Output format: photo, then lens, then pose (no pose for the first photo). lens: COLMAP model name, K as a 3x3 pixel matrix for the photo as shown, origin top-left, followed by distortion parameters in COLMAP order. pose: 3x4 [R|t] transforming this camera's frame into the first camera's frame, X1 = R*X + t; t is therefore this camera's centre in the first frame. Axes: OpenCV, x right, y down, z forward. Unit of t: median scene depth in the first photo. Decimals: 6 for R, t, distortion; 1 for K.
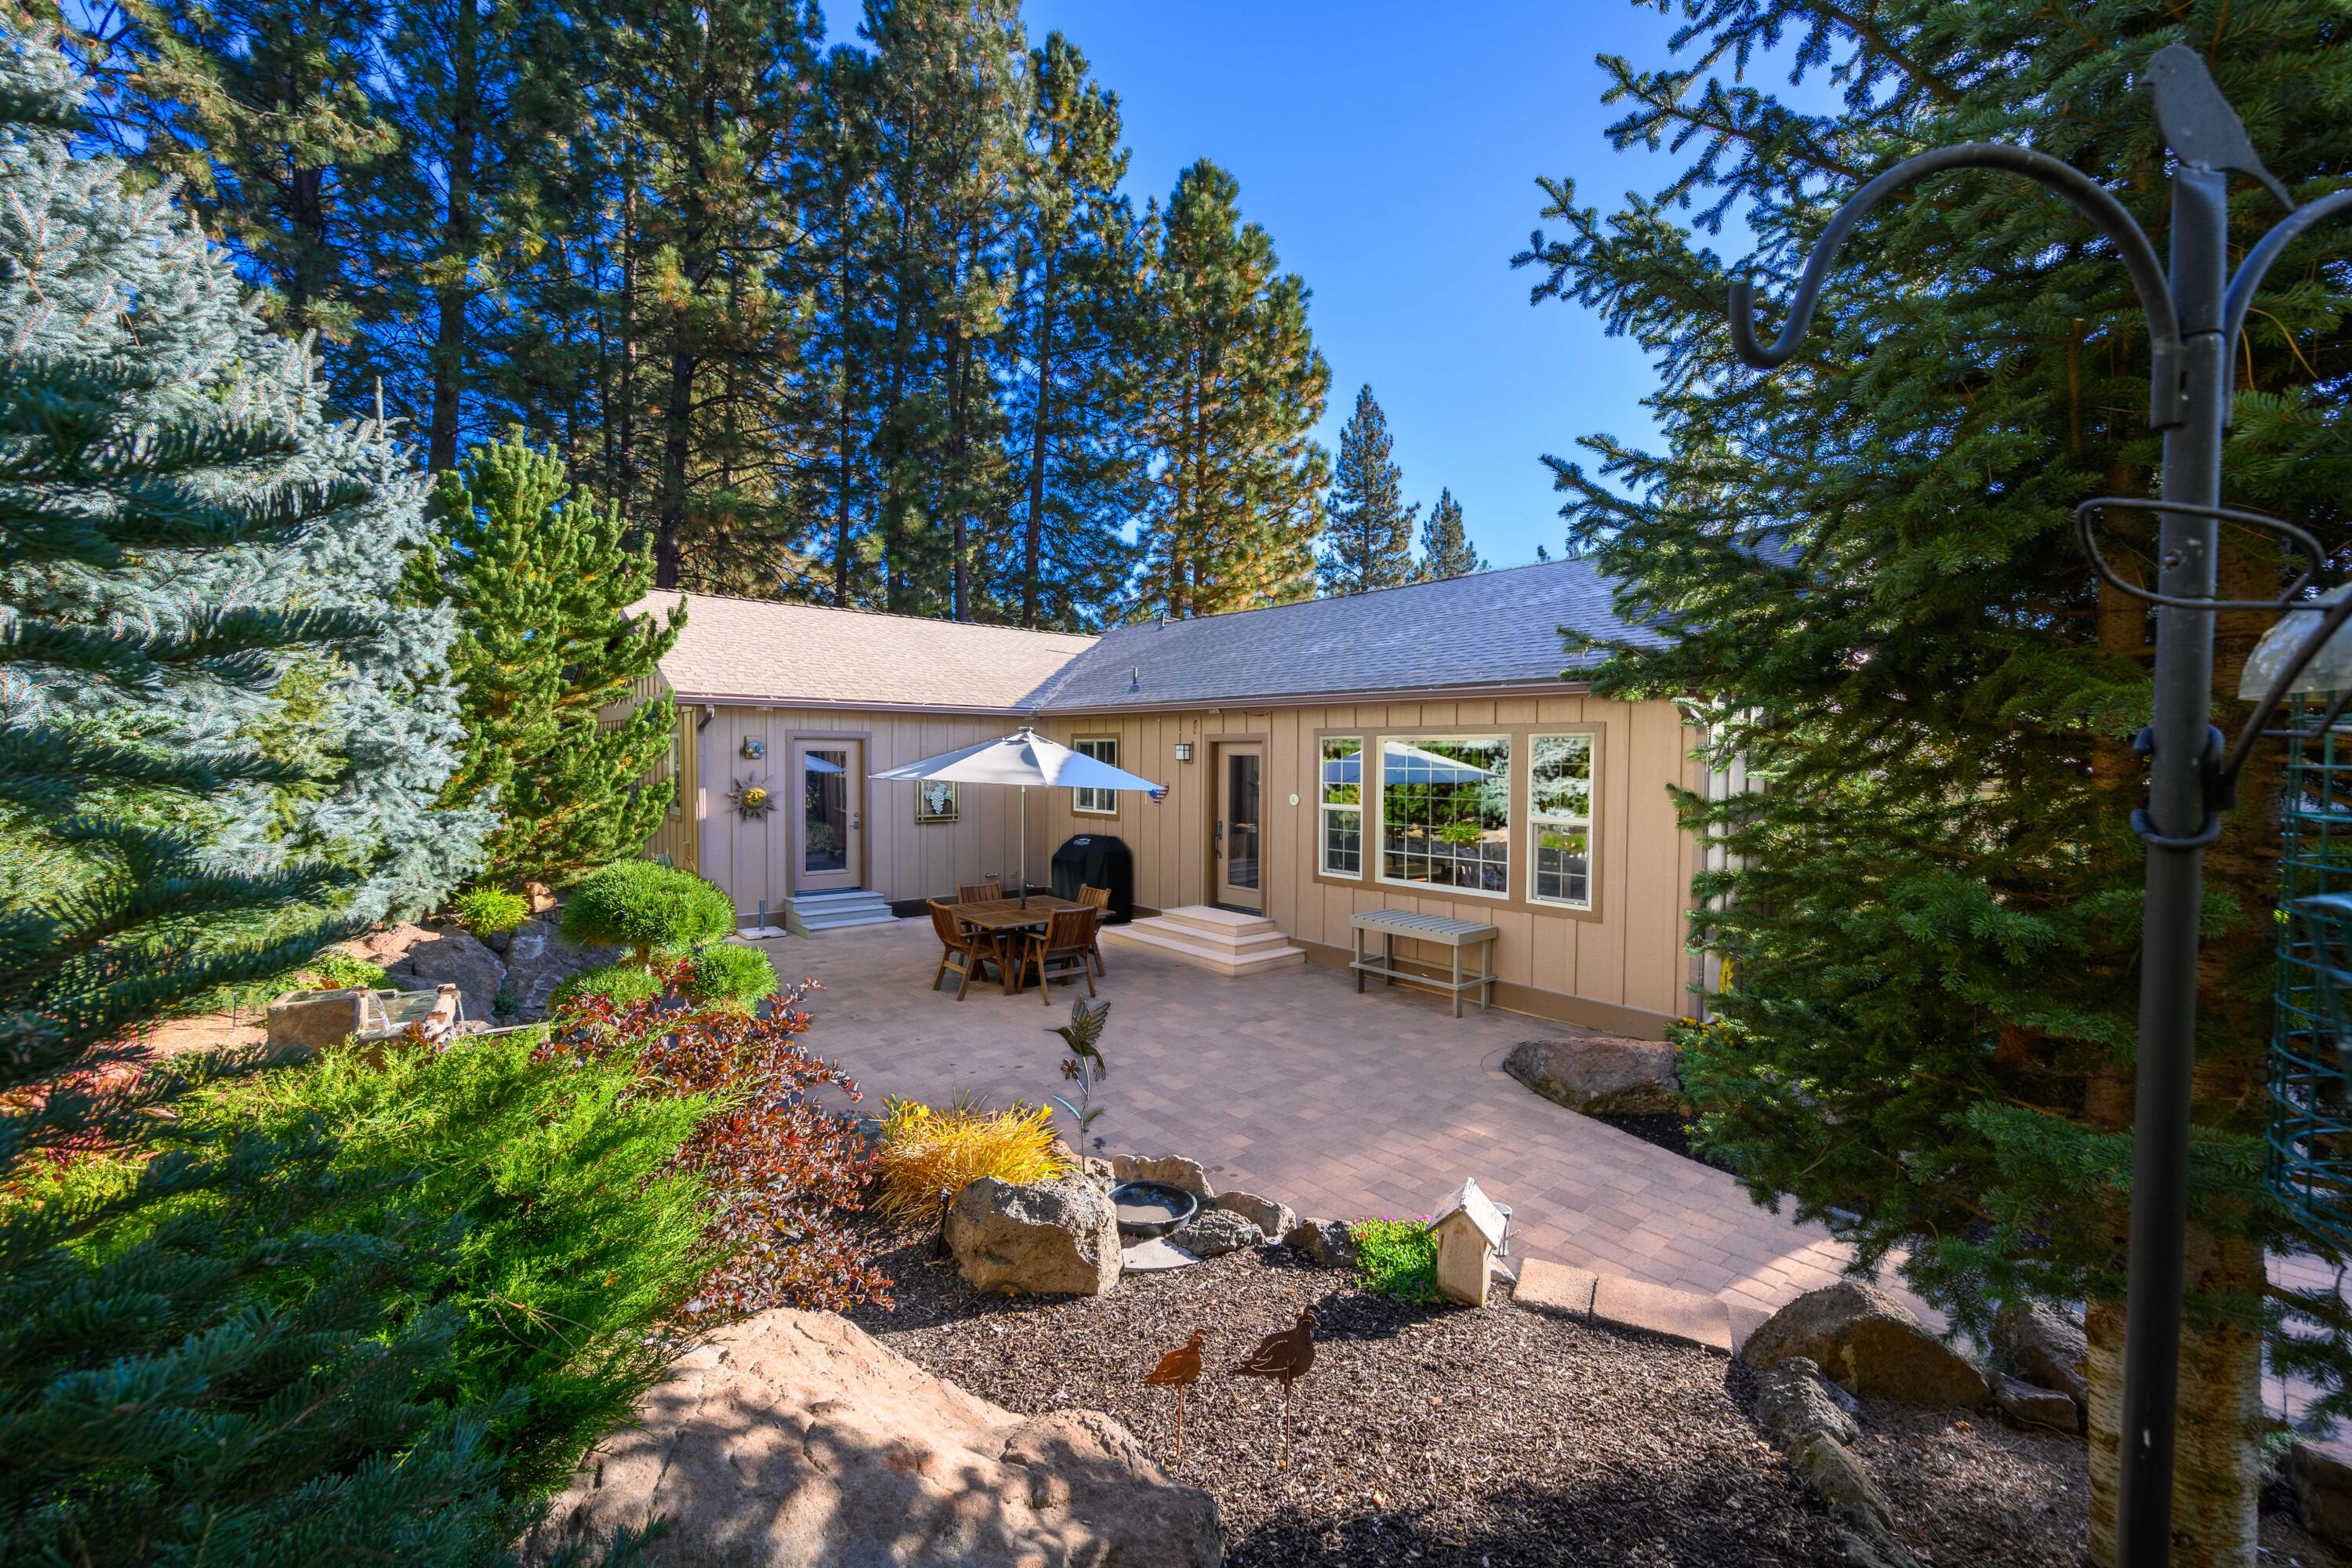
lens RADIAL K [[954.0, 0, 1176.0], [0, 954.0, 784.0], [0, 0, 1]] dist [-0.007910, -0.000196]
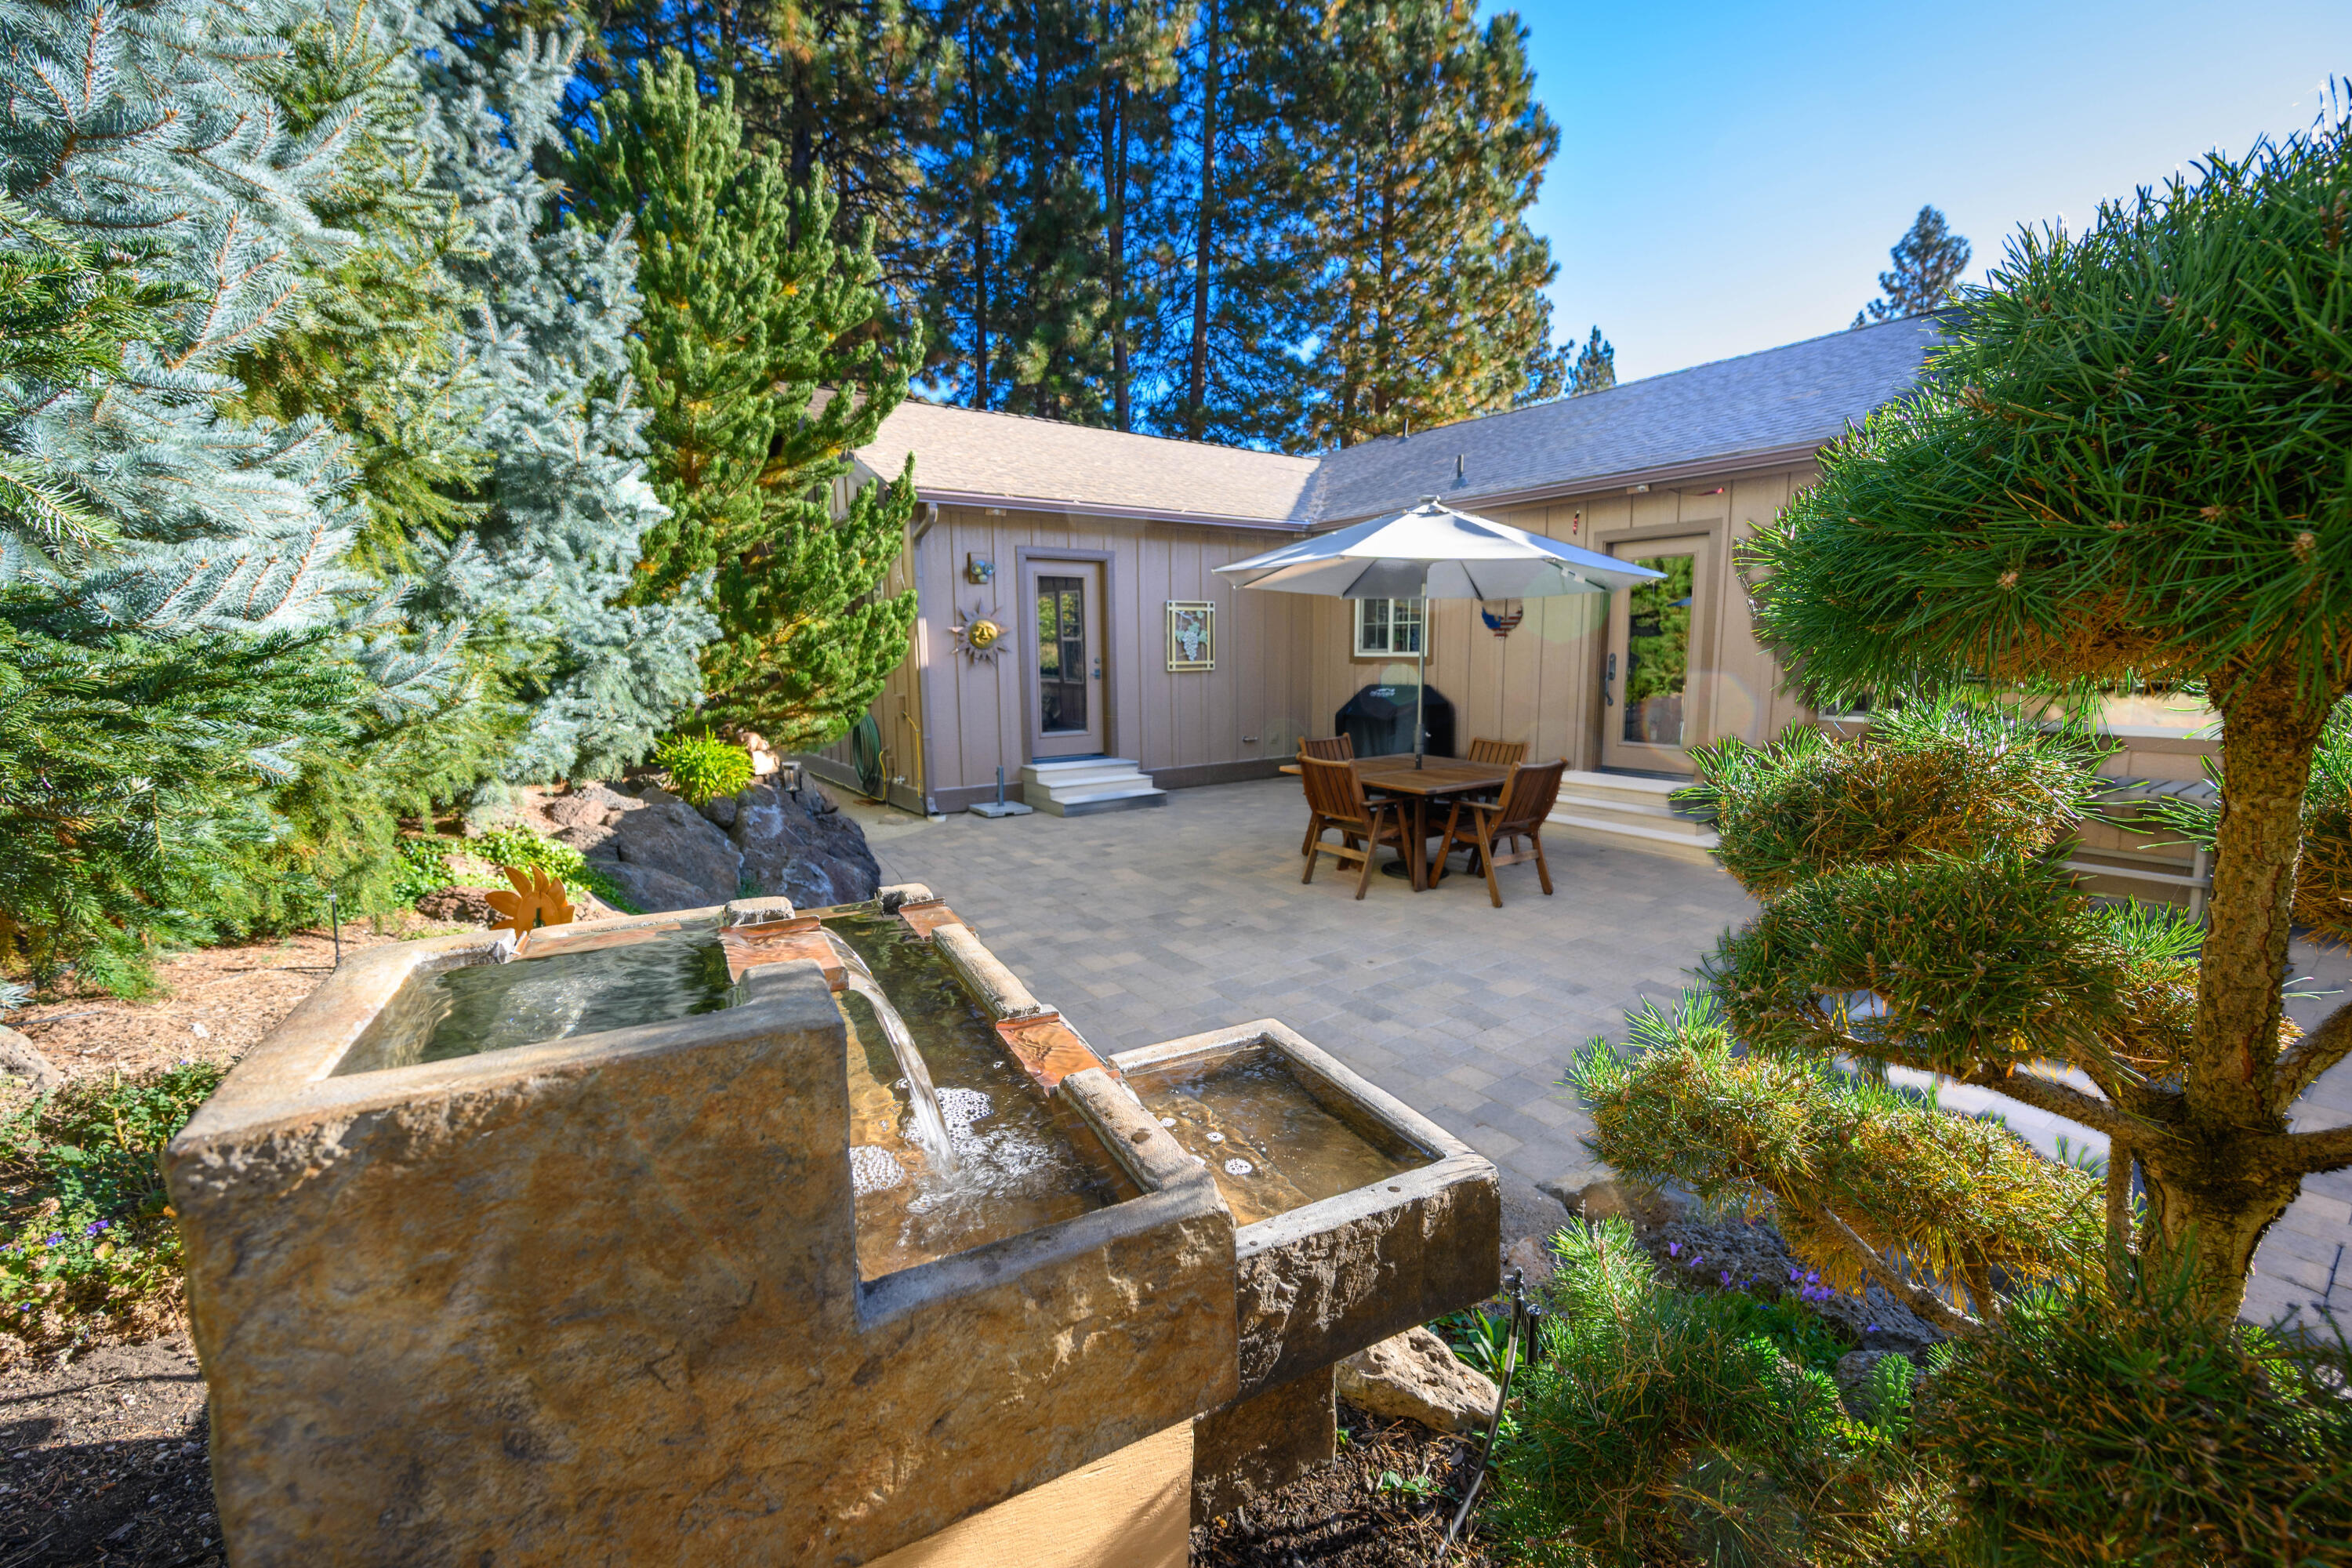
lens RADIAL K [[961.0, 0, 1169.1], [0, 961.0, 790.9], [0, 0, 1]] dist [-0.002869, -0.000089]
pose [[0.994865, -0.005006, -0.101089, -0.217611], [0.017254, 0.992544, 0.120658, 0.048741], [0.099731, -0.121783, 0.987534, 0.237079]]
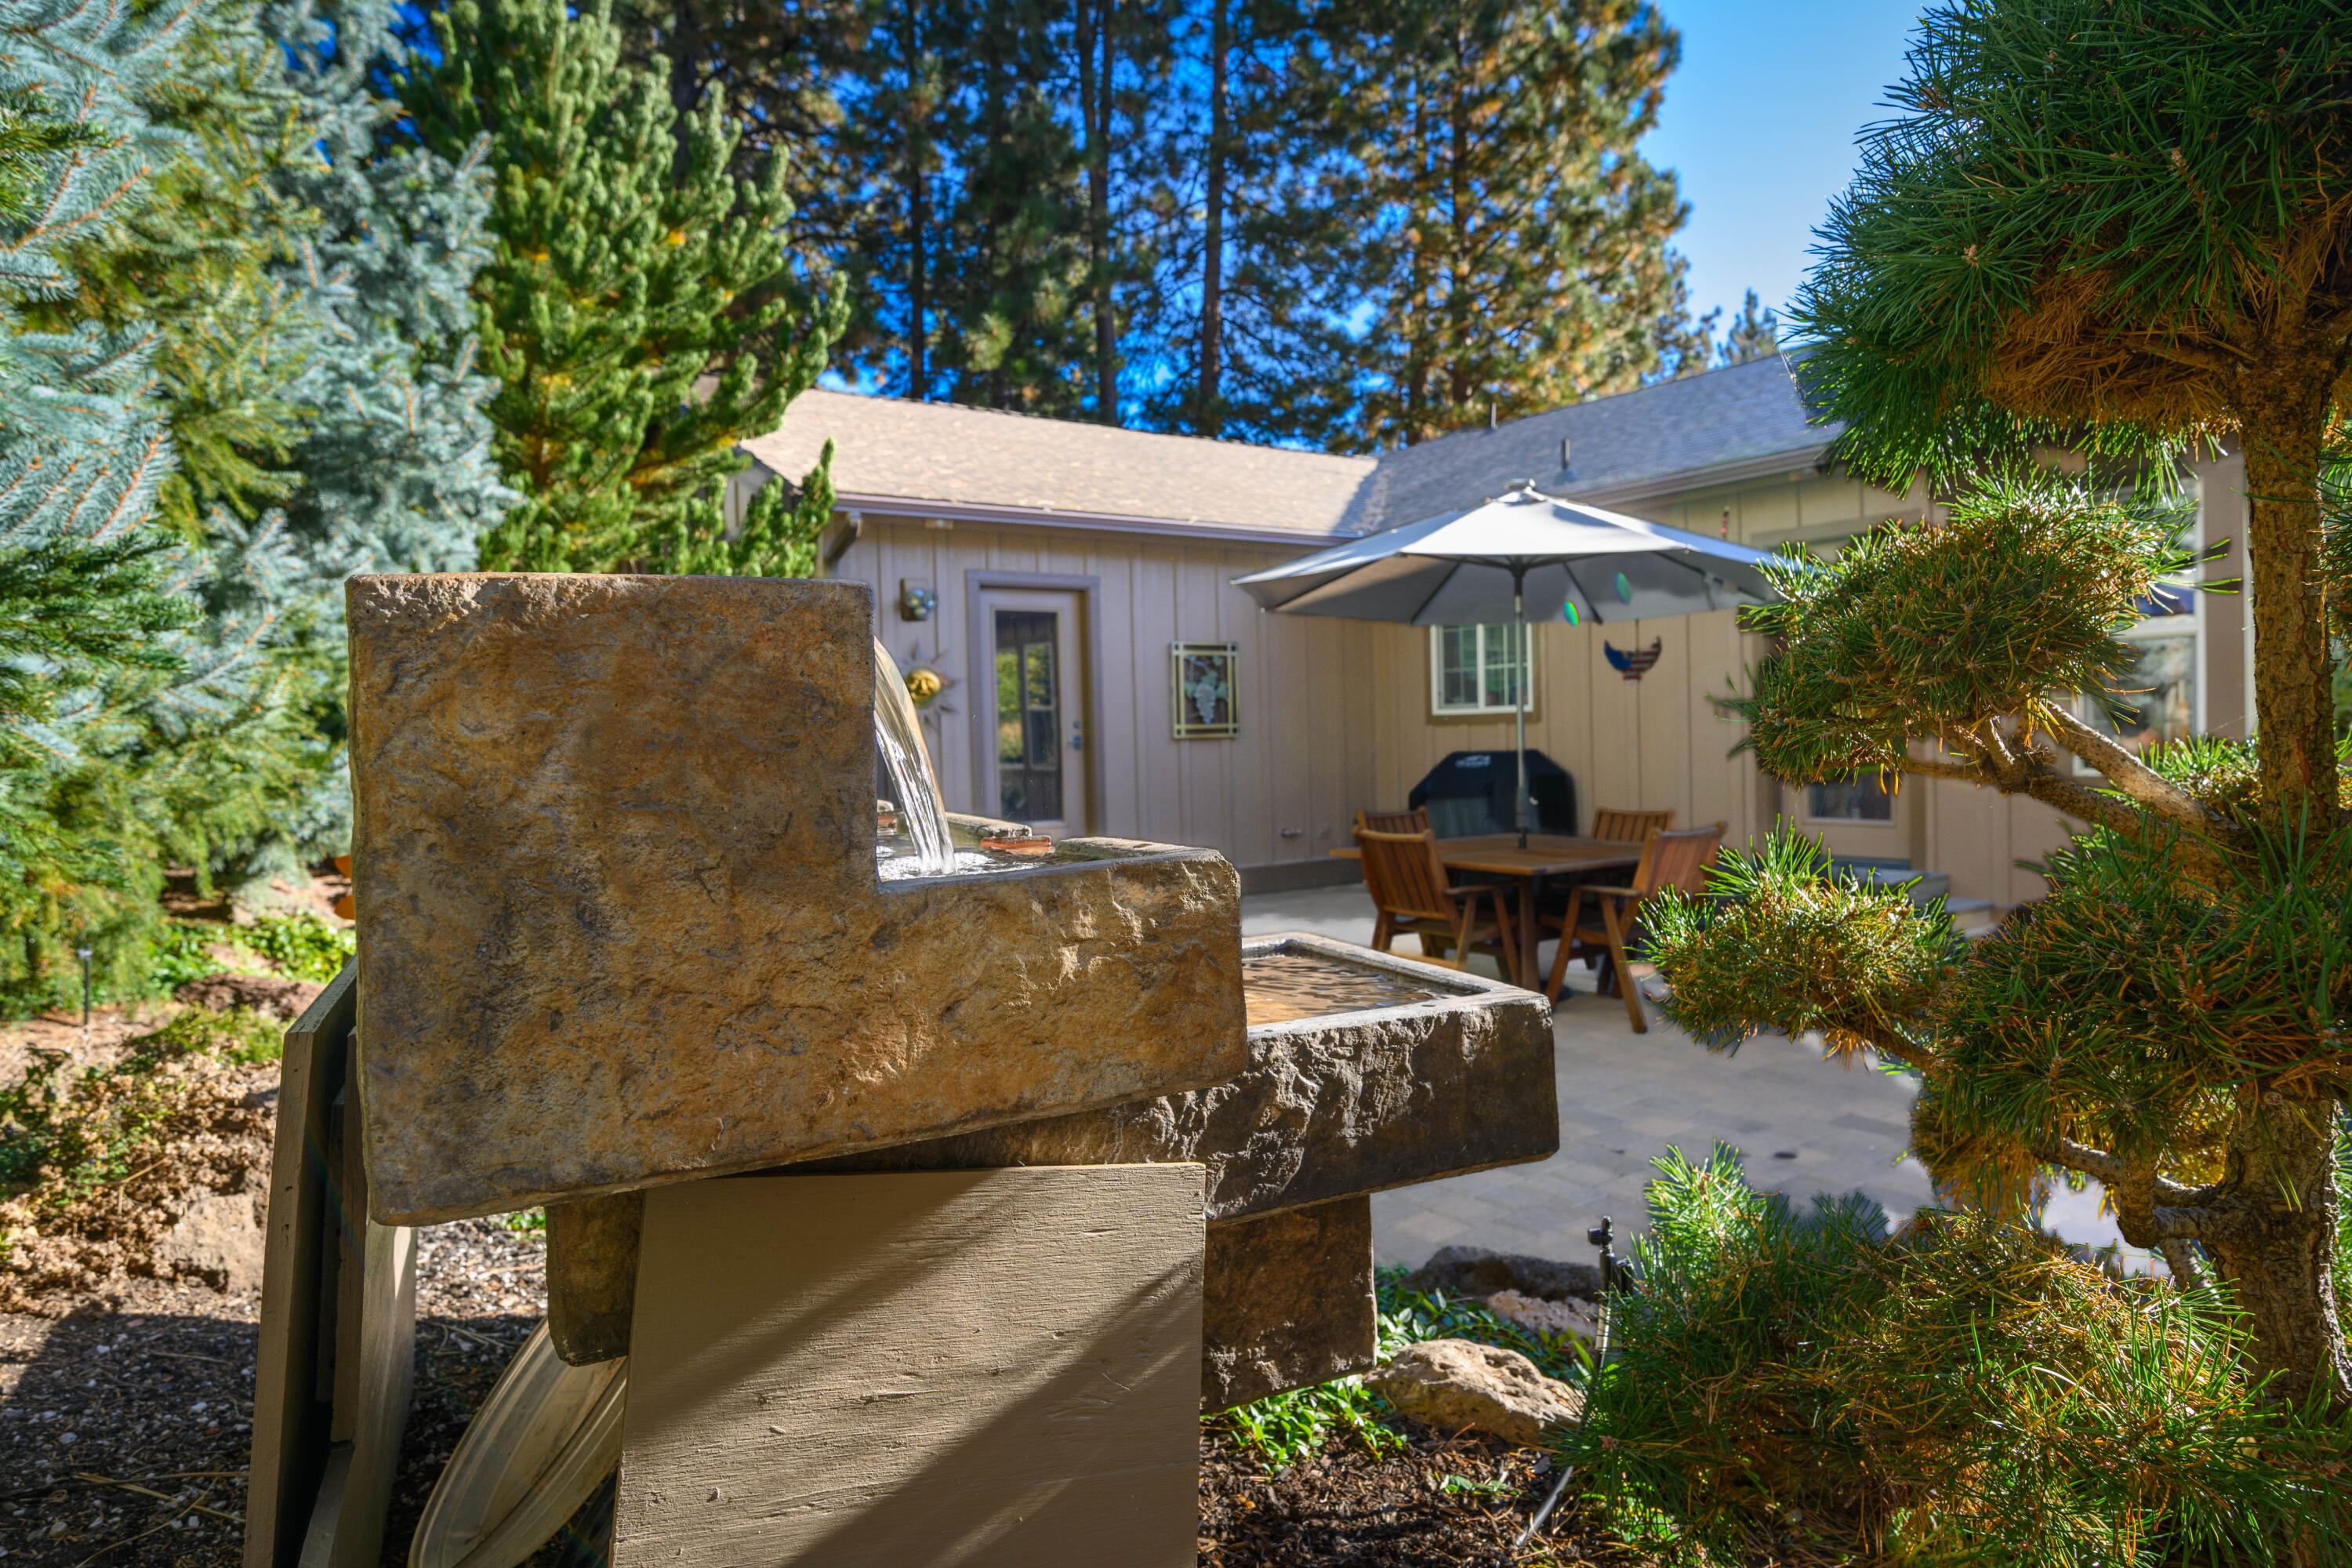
lens RADIAL K [[1368.3, 0, 1163.0], [0, 1368.3, 777.7], [0, 0, 1]] dist [-0.004274, 0.001397]
pose [[0.993379, -0.031287, -0.110545, -0.215633], [0.032009, 0.999476, 0.004763, 0.067838], [0.110338, -0.008270, 0.993860, 0.217037]]
